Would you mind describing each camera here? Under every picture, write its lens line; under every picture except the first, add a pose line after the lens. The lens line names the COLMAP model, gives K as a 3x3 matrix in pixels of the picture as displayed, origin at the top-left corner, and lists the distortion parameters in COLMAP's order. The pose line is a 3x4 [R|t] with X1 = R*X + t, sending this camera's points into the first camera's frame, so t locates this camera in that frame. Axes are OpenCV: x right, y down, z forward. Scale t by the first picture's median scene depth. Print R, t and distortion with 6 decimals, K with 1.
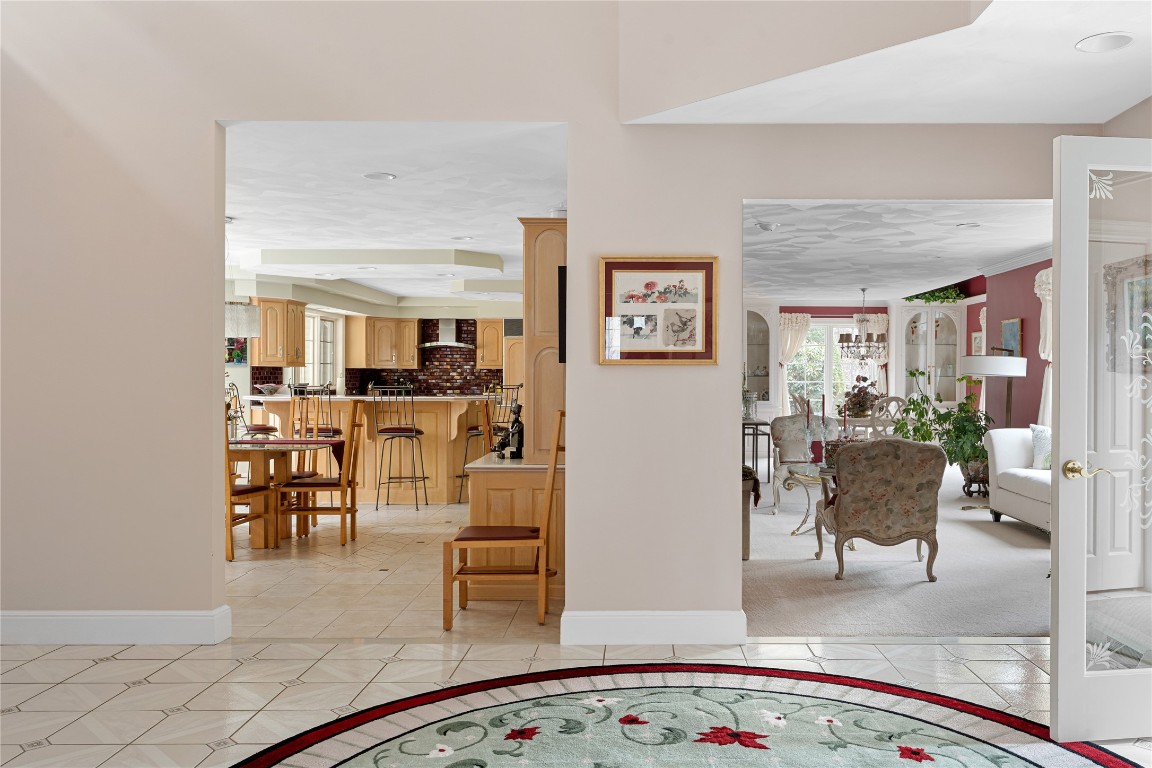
lens RADIAL K [[913.4, 0, 639.7], [0, 913.4, 384.9], [0, 0, 1]] dist [0.003723, 0.002242]
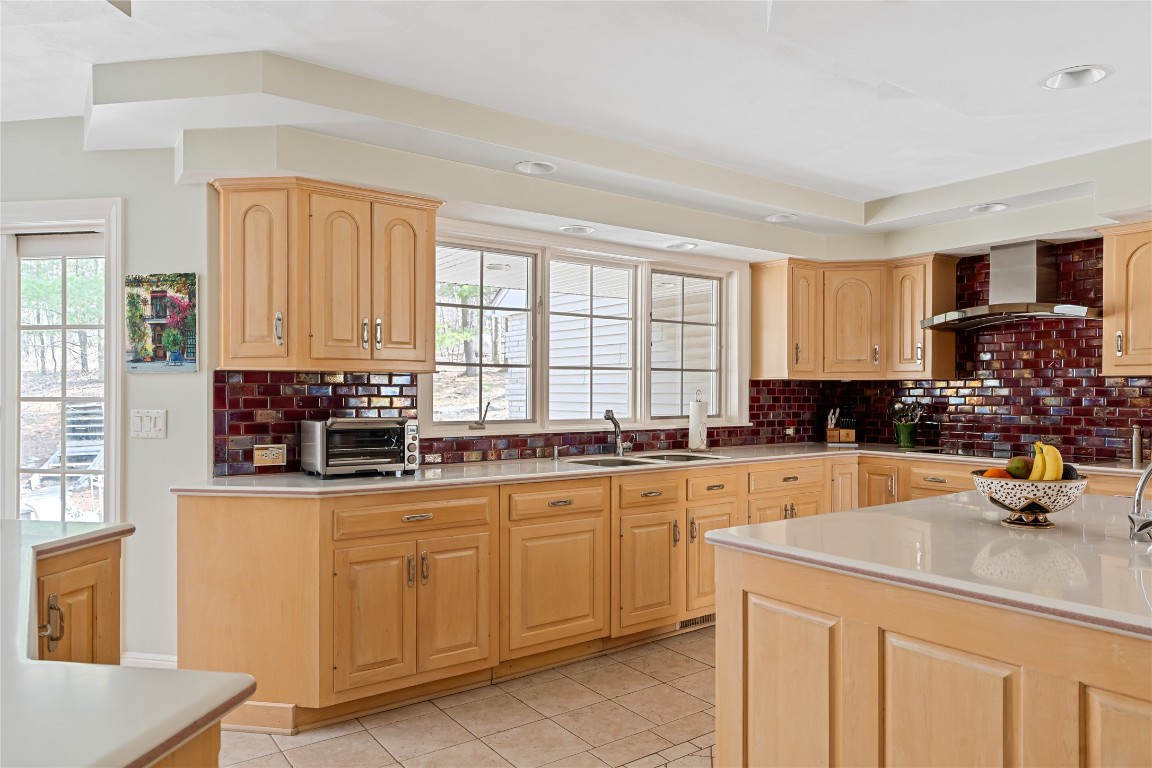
lens RADIAL K [[754.1, 0, 580.7], [0, 754.1, 395.0], [0, 0, 1]] dist [-0.007142, 0.002039]
pose [[0.590883, -0.002906, -0.806752, -0.071584], [-0.007346, 0.999933, -0.008982, -0.007038], [0.806724, 0.011234, 0.590821, 0.717299]]
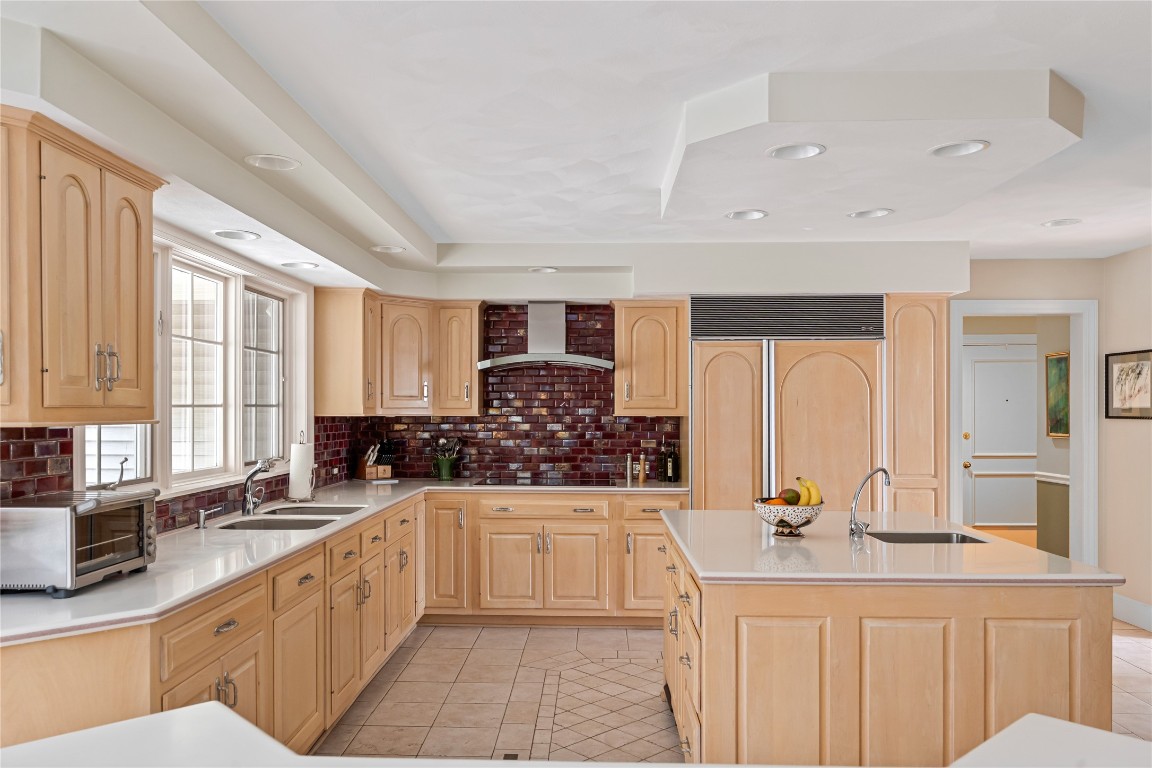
lens RADIAL K [[852.8, 0, 568.8], [0, 852.8, 411.8], [0, 0, 1]] dist [-0.009116, 0.003960]
pose [[0.999496, -0.002434, -0.031644, -0.198529], [0.002146, 0.999956, -0.009118, -0.016874], [0.031665, 0.009045, 0.999458, 0.629842]]
